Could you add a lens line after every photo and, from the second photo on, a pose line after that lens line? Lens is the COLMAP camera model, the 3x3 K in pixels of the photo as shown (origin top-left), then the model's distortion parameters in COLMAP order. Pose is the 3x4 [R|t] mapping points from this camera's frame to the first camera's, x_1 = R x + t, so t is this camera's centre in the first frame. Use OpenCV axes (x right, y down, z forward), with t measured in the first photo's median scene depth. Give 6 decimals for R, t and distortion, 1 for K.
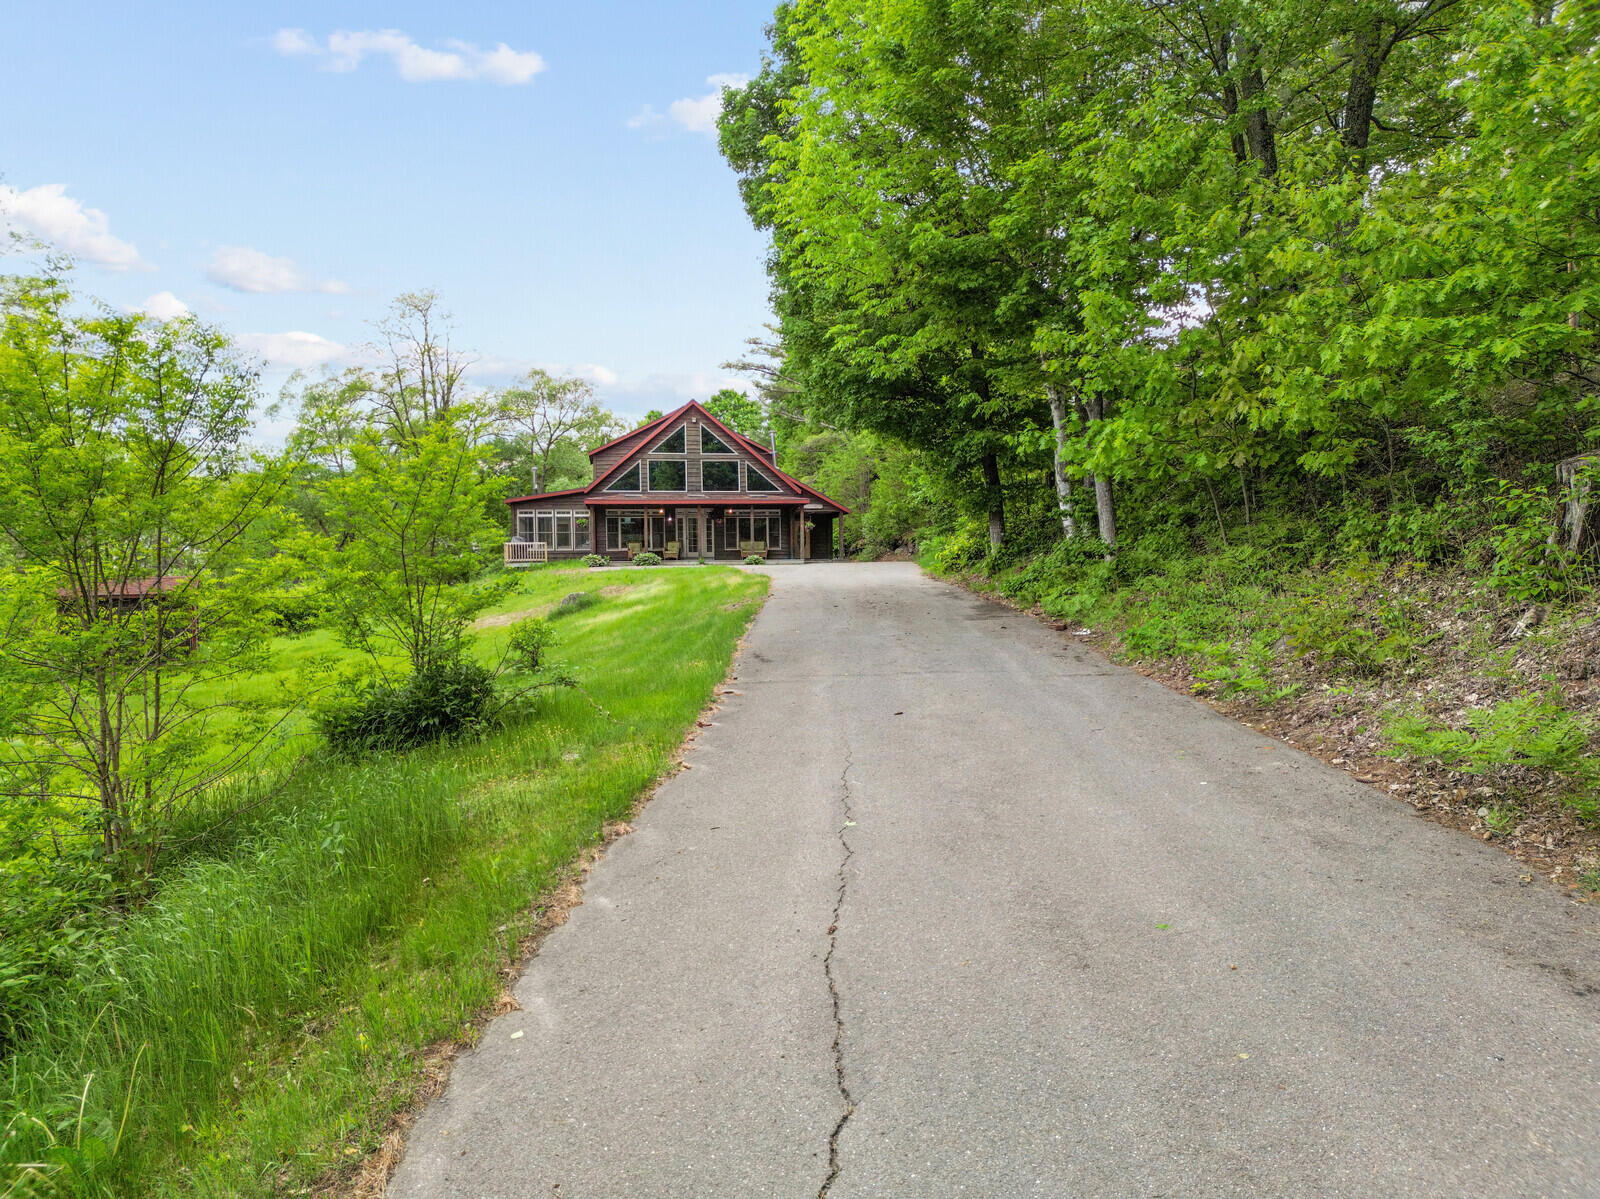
lens RADIAL K [[1098.6, 0, 794.5], [0, 1098.6, 604.3], [0, 0, 1]] dist [0.106397, -0.116204]
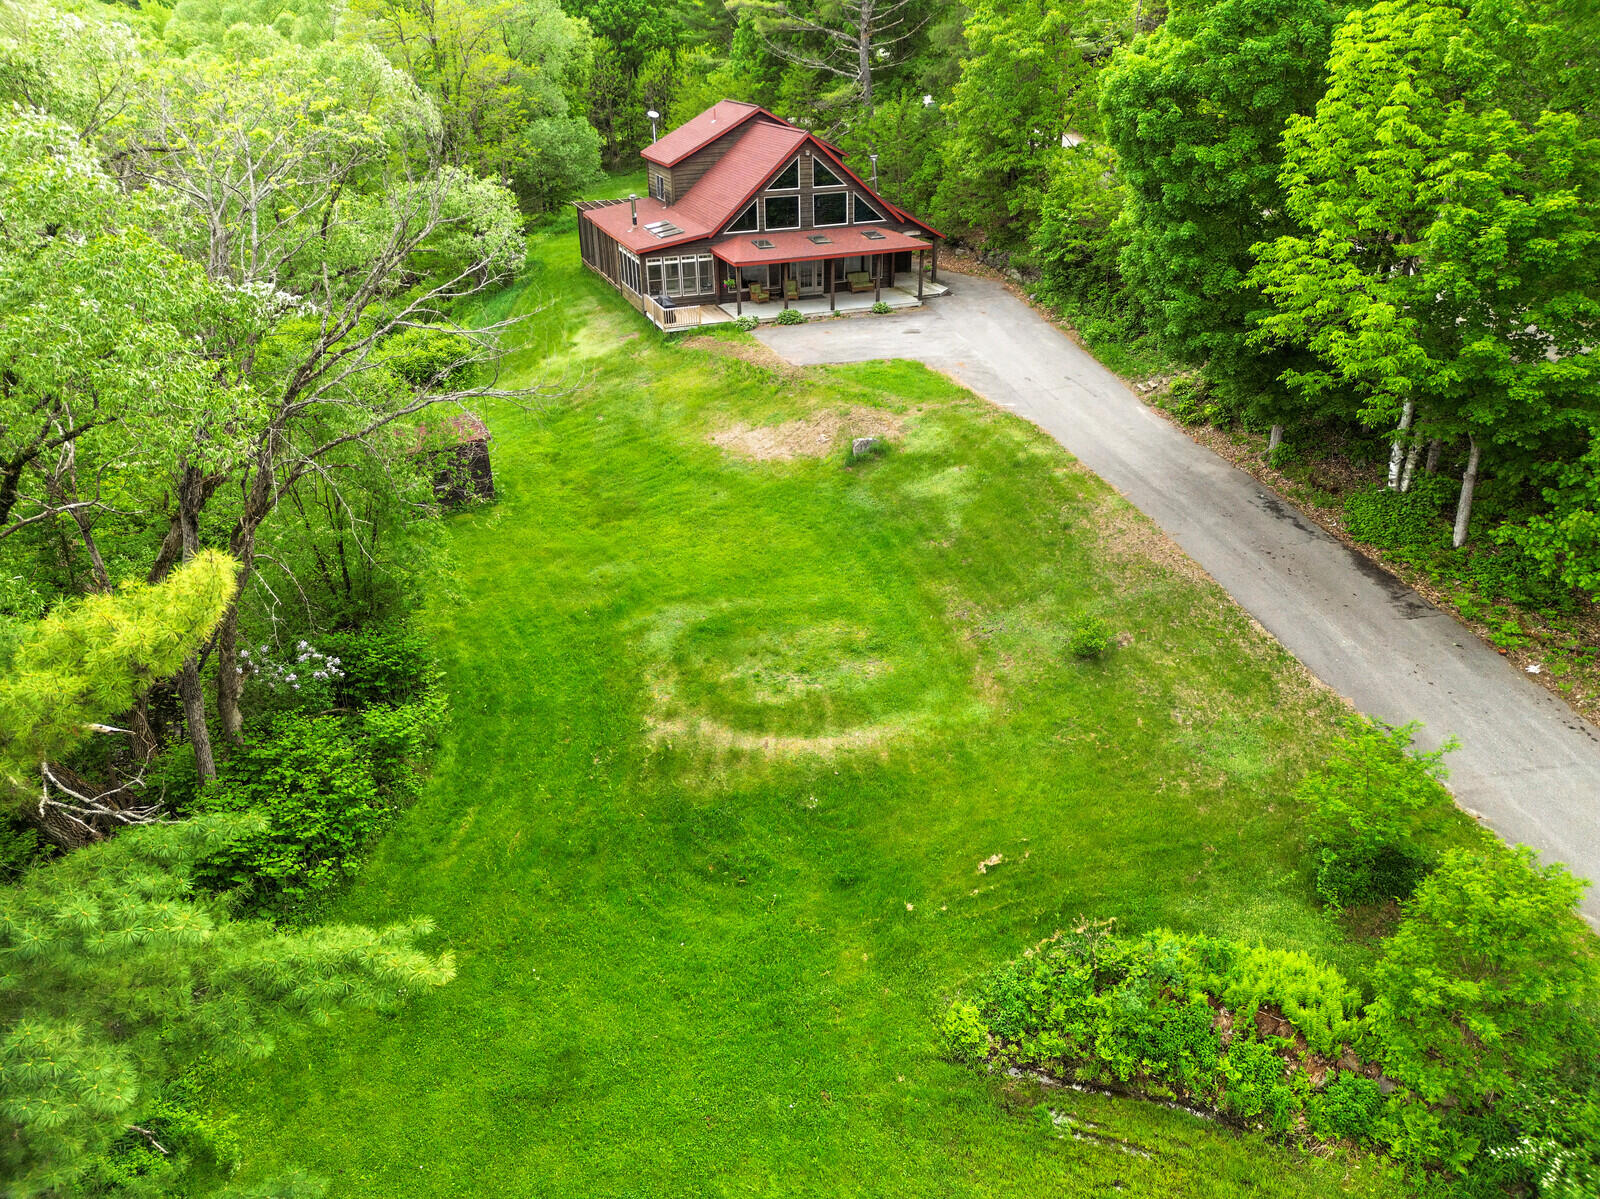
lens RADIAL K [[1098.6, 0, 794.5], [0, 1098.6, 604.3], [0, 0, 1]] dist [0.106397, -0.116204]
pose [[0.978734, -0.097658, 0.180396, -0.328394], [0.009070, 0.899149, 0.437548, -0.242679], [-0.204933, -0.426607, 0.880914, -0.070057]]
